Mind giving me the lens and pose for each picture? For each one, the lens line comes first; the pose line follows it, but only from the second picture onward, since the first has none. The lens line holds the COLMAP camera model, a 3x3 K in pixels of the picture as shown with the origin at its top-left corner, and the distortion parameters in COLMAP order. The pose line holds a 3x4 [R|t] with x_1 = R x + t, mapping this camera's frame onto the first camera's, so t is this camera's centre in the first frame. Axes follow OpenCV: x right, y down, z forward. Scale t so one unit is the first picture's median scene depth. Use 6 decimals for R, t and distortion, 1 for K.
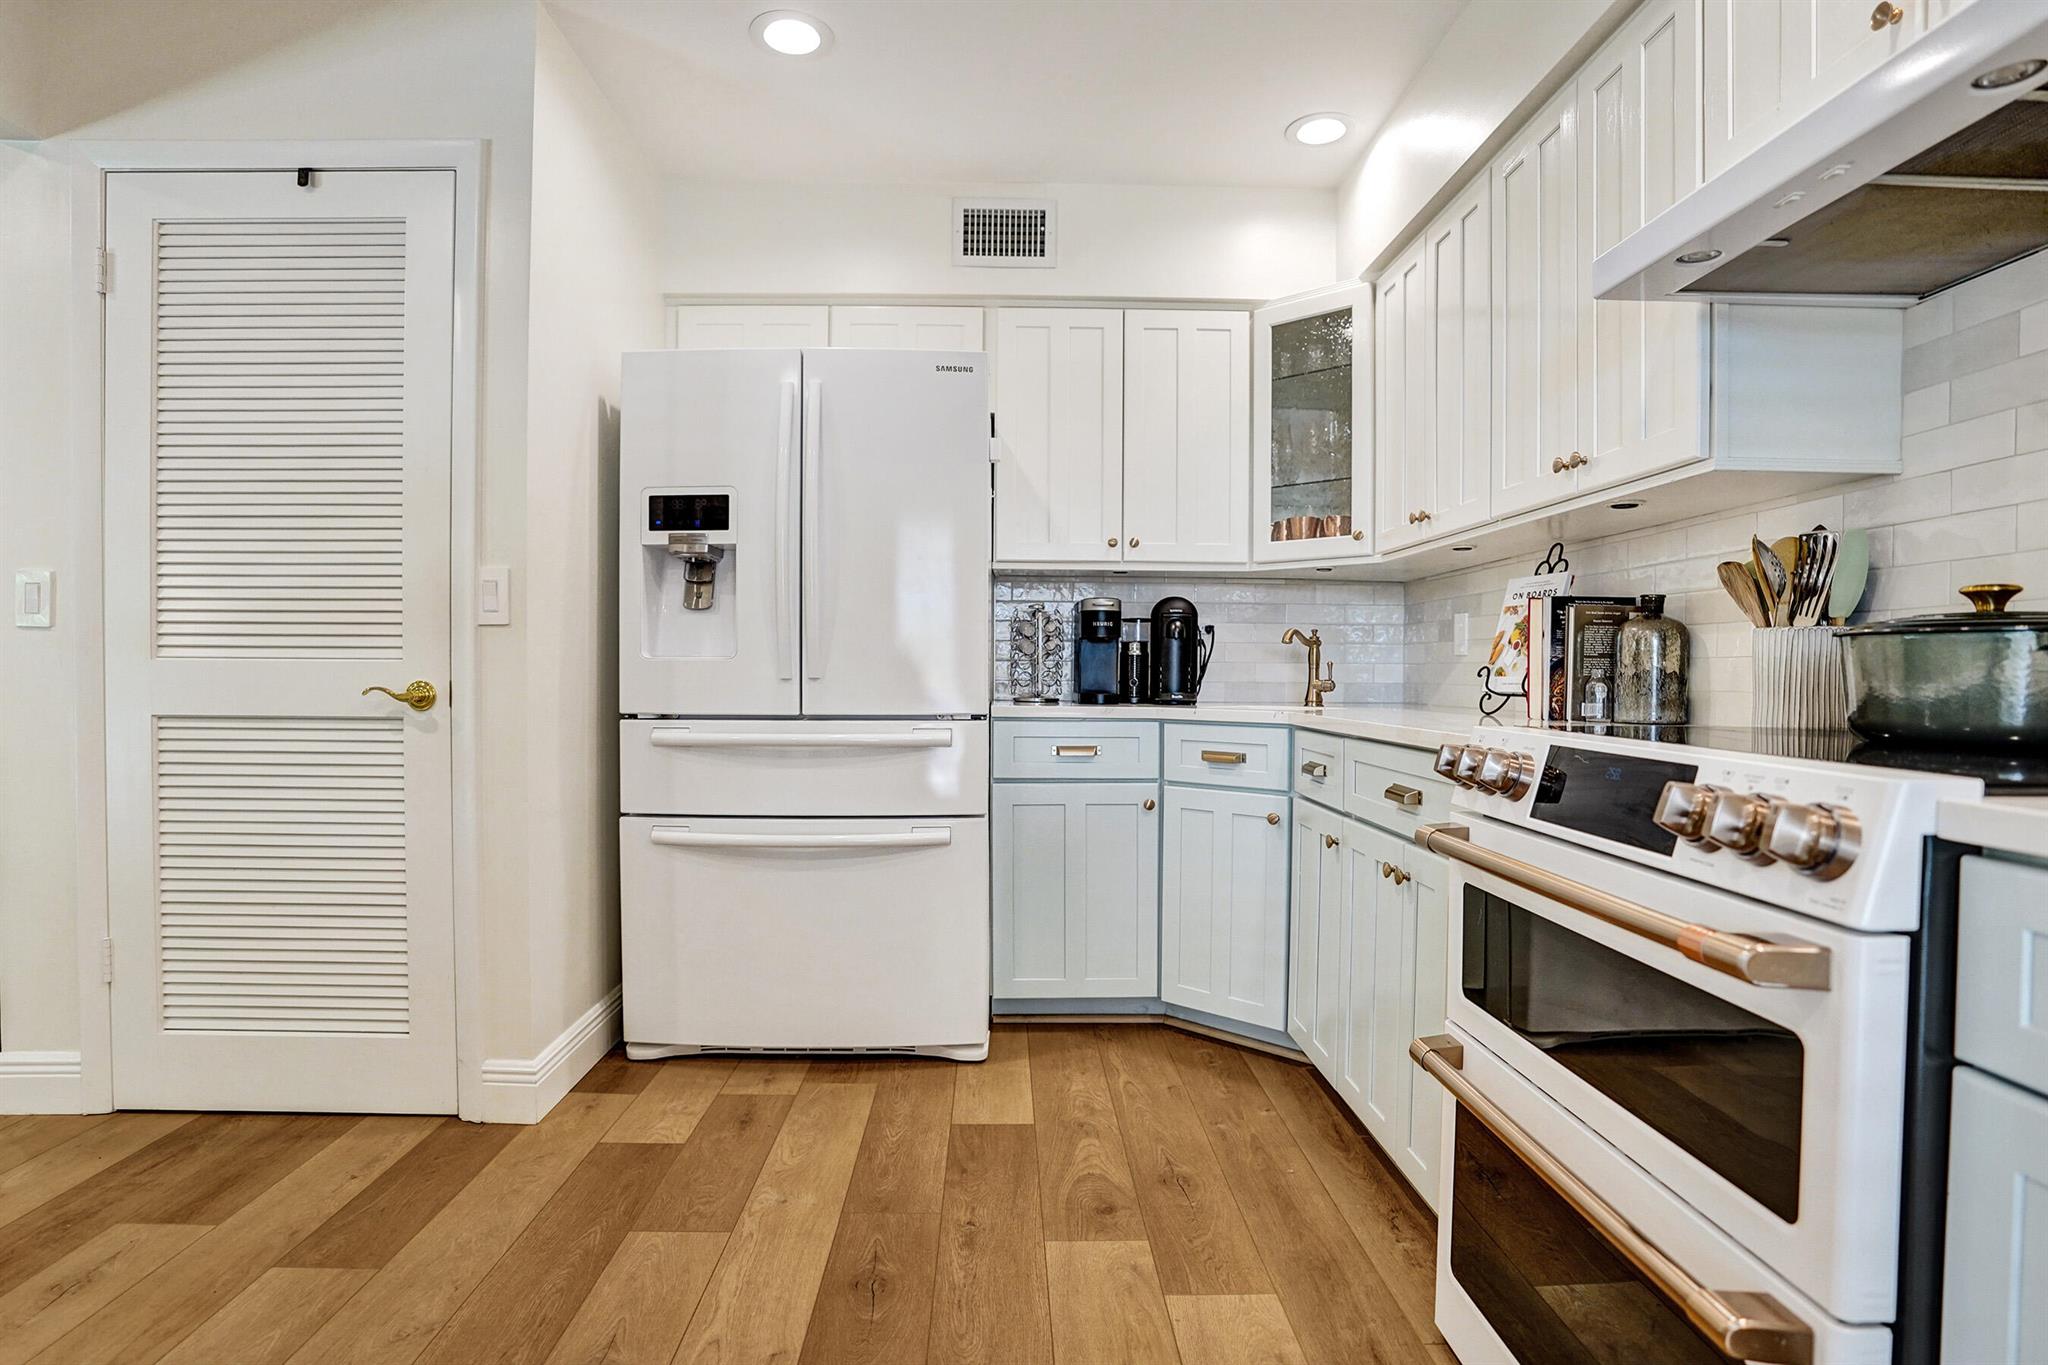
lens RADIAL K [[1075.7, 0, 1024.0], [0, 1075.7, 682.5], [0, 0, 1]] dist [-0.018692, 0.000838]
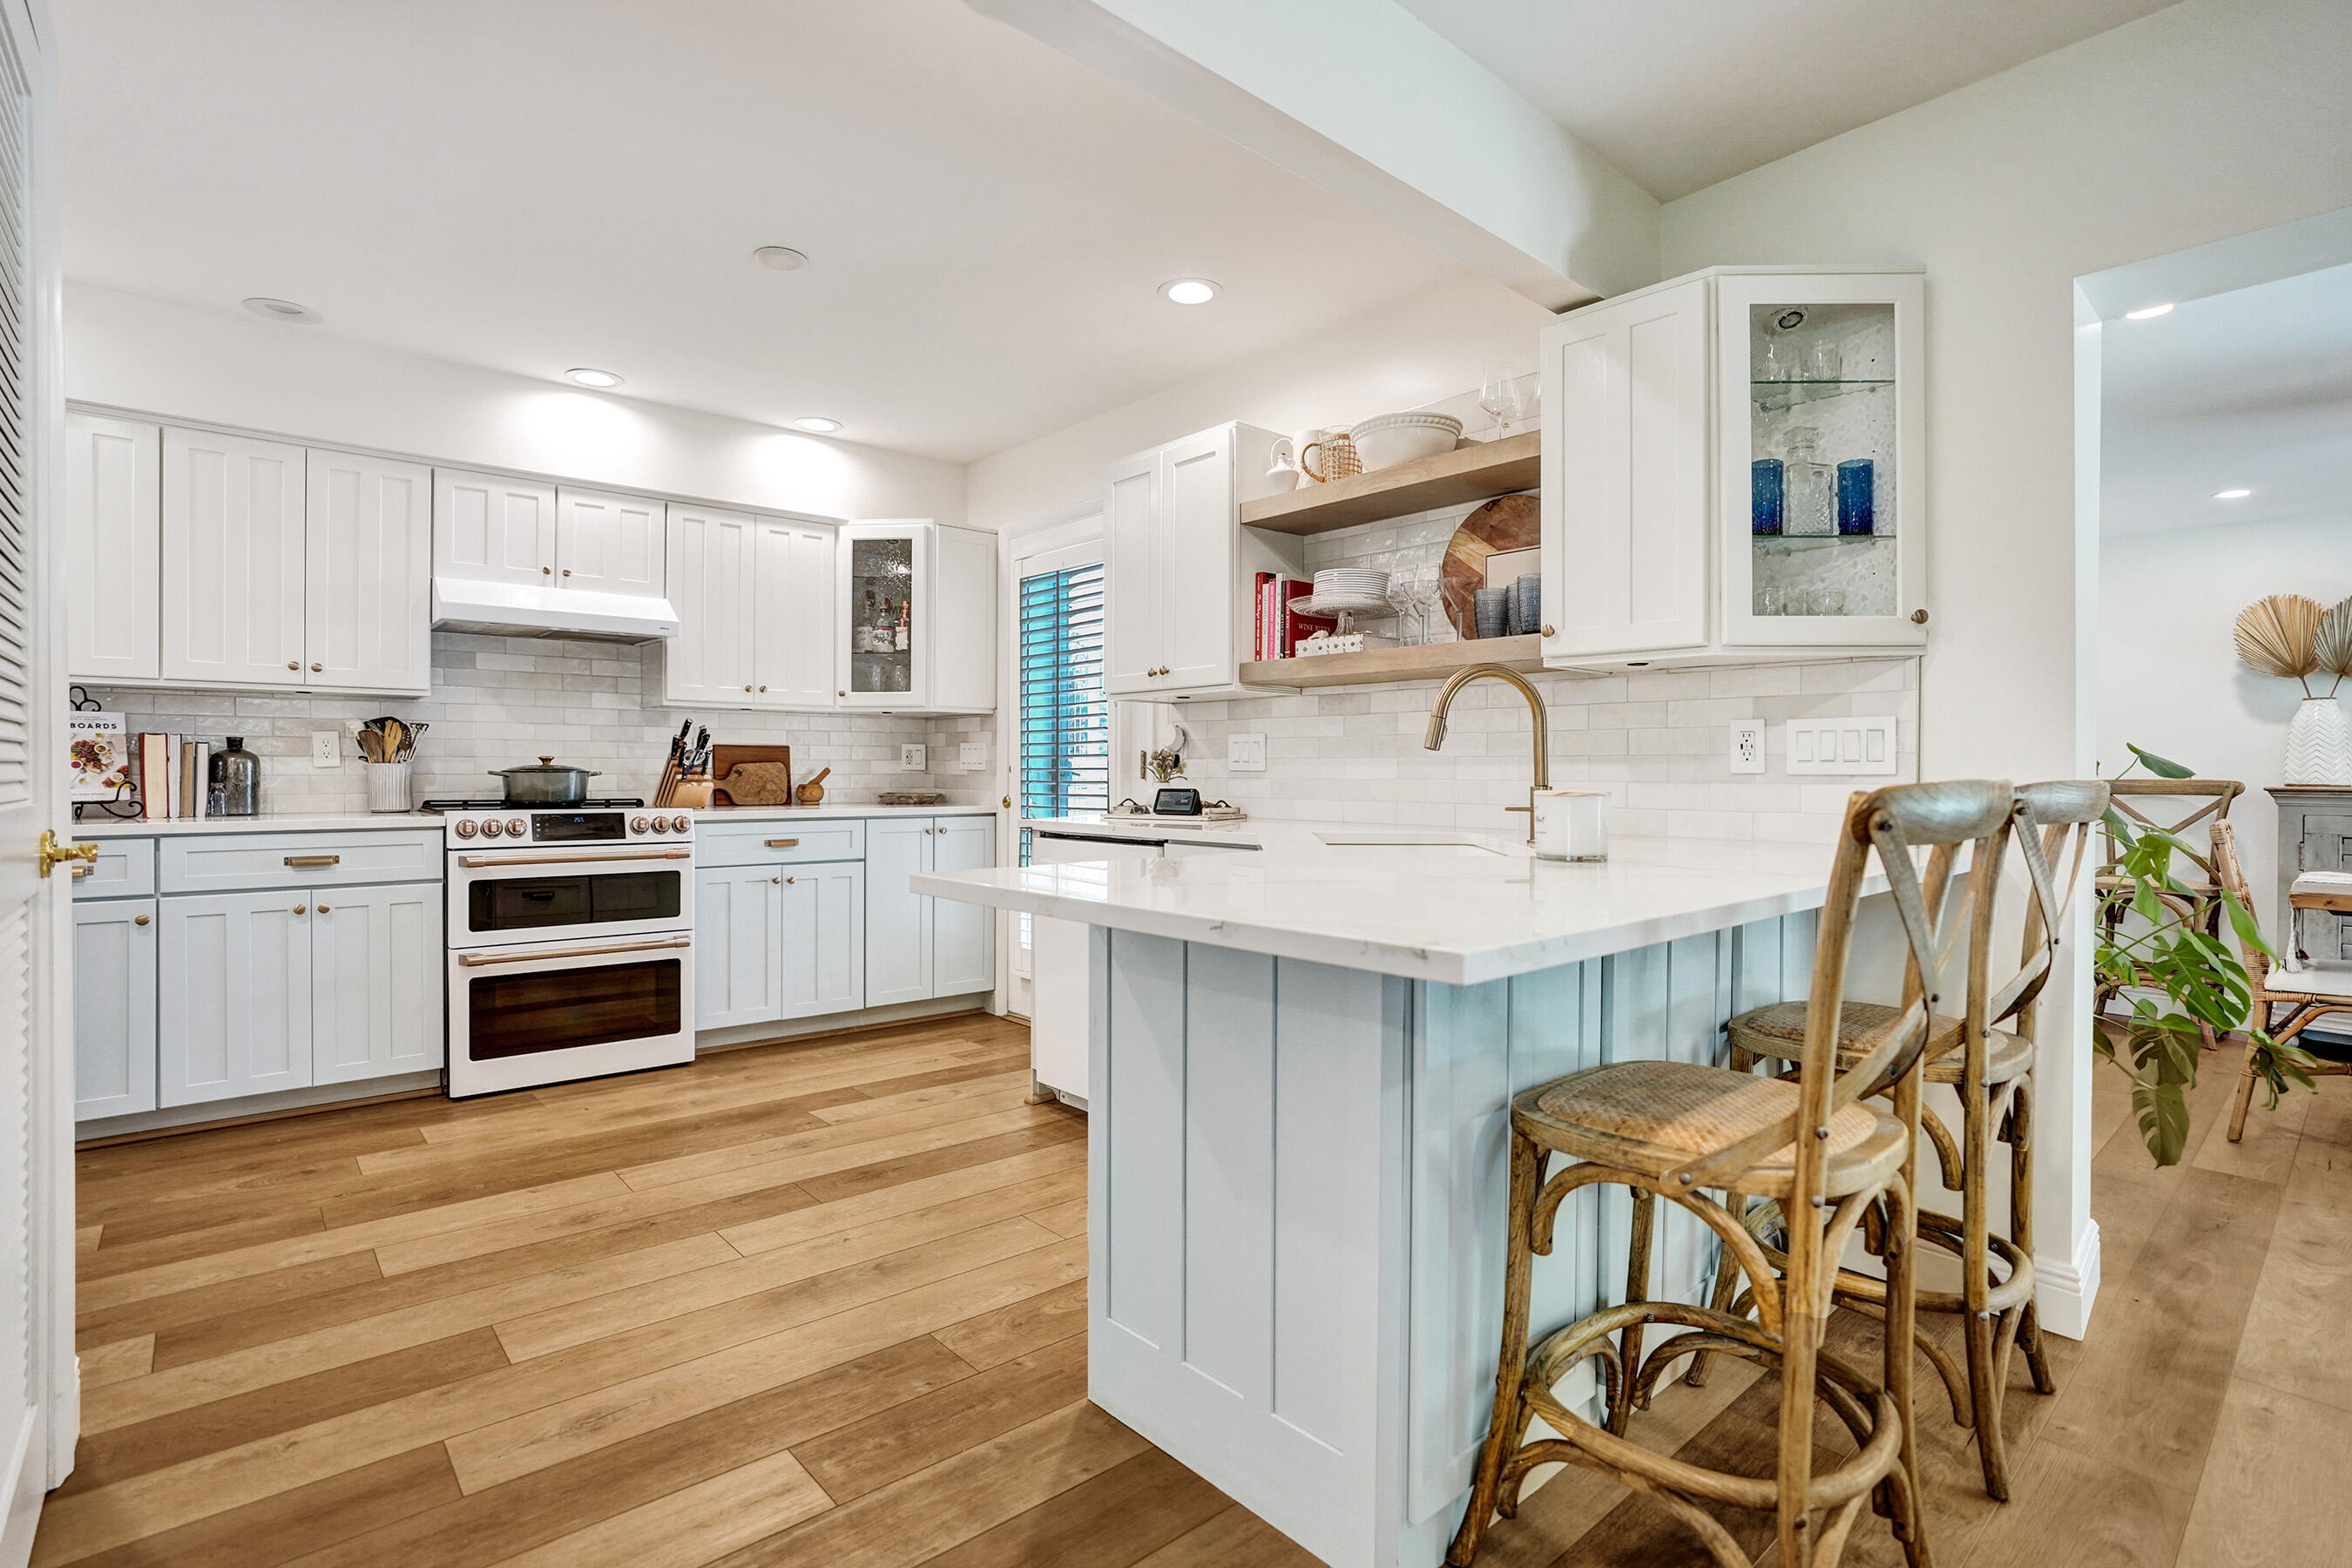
lens RADIAL K [[1120.8, 0, 1186.5], [0, 1120.8, 758.8], [0, 0, 1]] dist [-0.056851, 0.024475]
pose [[-0.661701, -0.002120, 0.749765, -1.509302], [-0.001058, 0.999998, 0.001893, -0.048055], [-0.749767, 0.000459, -0.661702, 0.924008]]
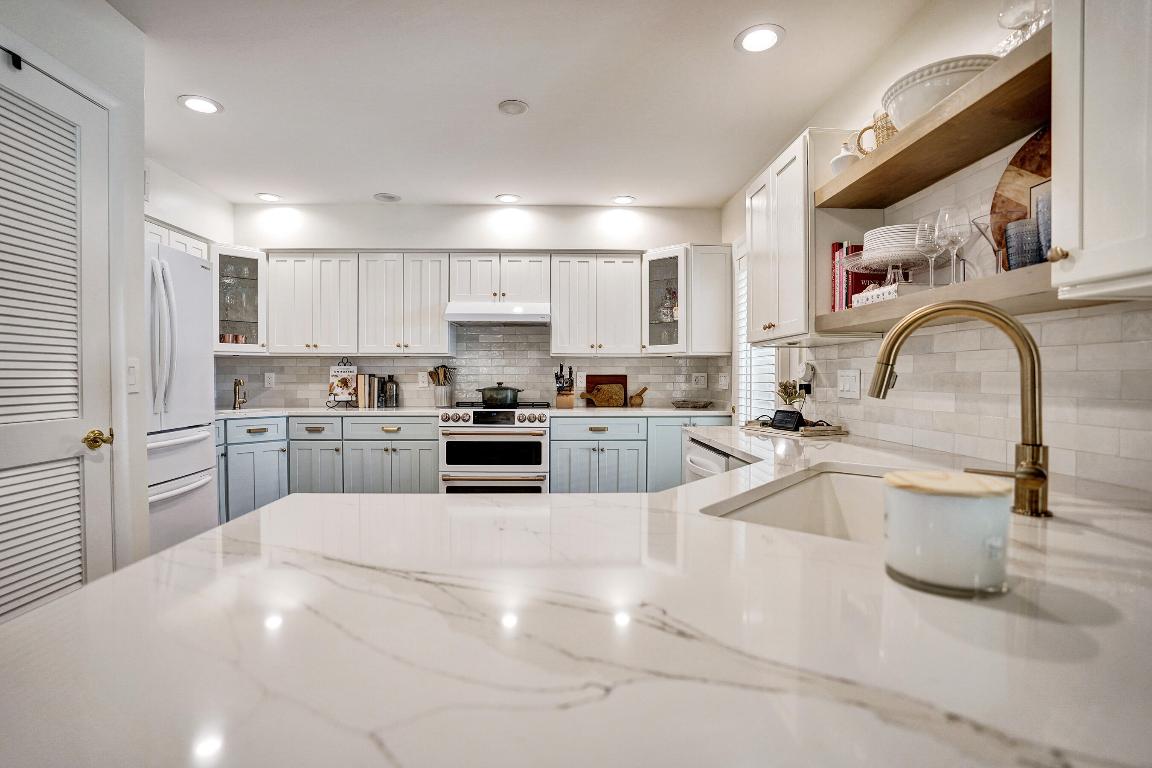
lens RADIAL K [[536.4, 0, 573.0], [0, 536.4, 377.6], [0, 0, 1]] dist [-0.061946, 0.008204]
pose [[-0.020391, -0.010600, 0.999736, -1.326036], [0.007460, 0.999914, 0.010754, -0.080901], [-0.999764, 0.007677, -0.020310, 0.316838]]
